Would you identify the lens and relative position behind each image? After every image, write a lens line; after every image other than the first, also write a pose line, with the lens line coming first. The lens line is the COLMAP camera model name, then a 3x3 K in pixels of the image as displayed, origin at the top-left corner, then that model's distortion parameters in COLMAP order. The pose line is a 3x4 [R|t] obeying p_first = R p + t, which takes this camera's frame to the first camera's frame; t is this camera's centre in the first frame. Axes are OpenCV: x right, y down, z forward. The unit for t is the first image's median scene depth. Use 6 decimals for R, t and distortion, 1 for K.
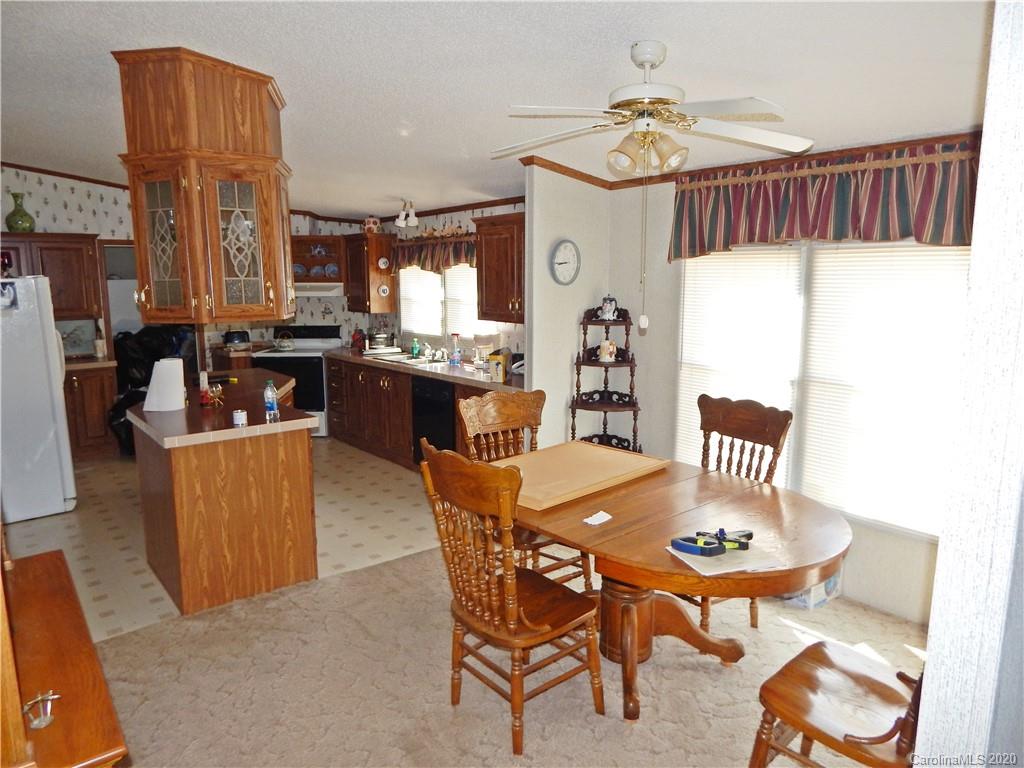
lens RADIAL K [[671.3, 0, 513.4], [0, 671.3, 383.2], [0, 0, 1]] dist [-0.010675, -0.004360]
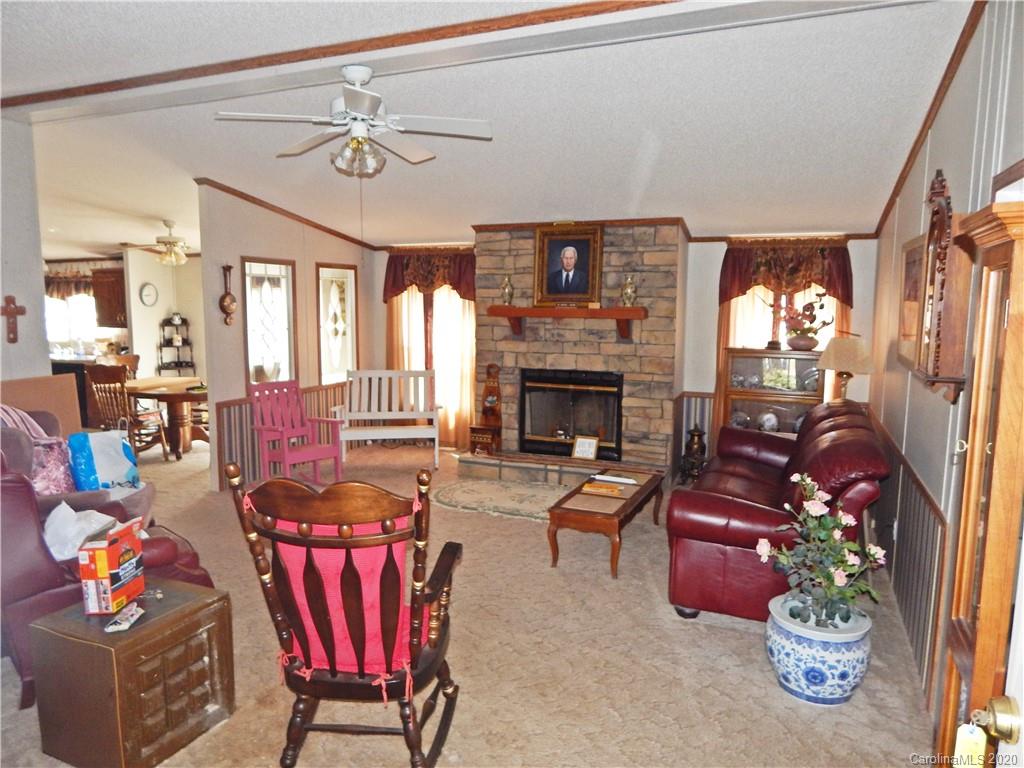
lens RADIAL K [[717.7, 0, 518.2], [0, 717.7, 386.8], [0, 0, 1]] dist [0.027084, 0.003272]
pose [[0.873405, -0.057115, 0.483634, -0.014434], [0.074141, 0.997117, -0.016138, 0.163449], [-0.481318, 0.049952, 0.875122, -1.091987]]
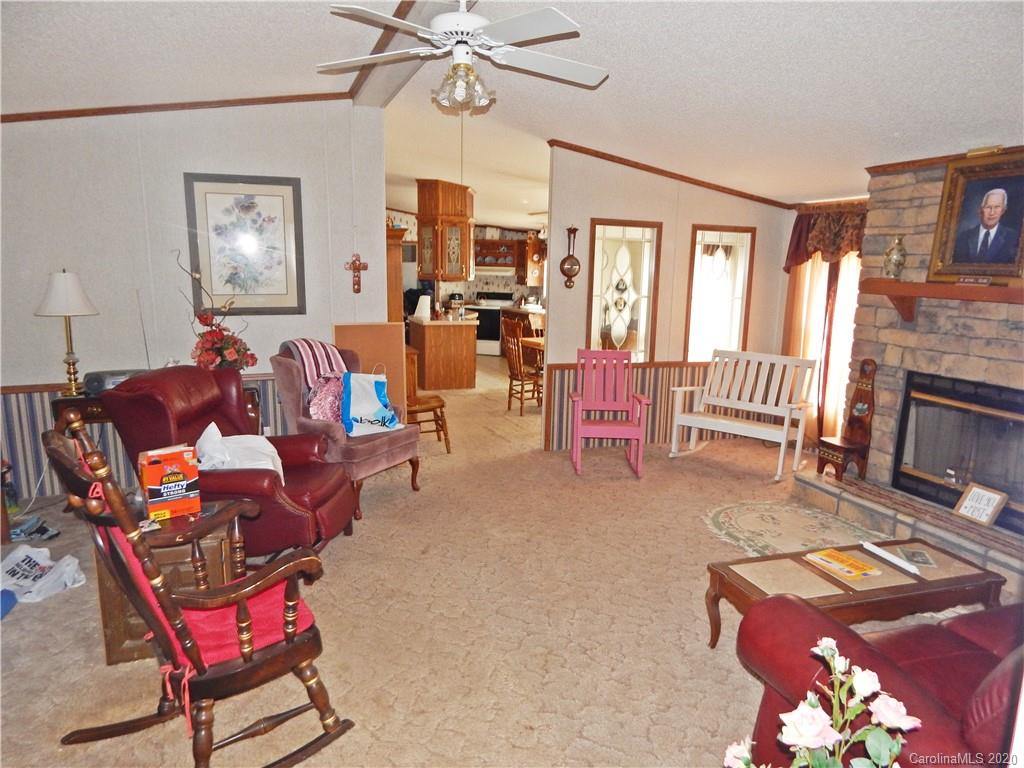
lens RADIAL K [[717.7, 0, 540.3], [0, 717.7, 397.5], [0, 0, 1]] dist [0.027084, 0.003272]
pose [[0.955576, 0.082542, -0.282953, 0.456053], [-0.076166, 0.996533, 0.033480, 0.148161], [0.284735, -0.010441, 0.958549, -0.967702]]
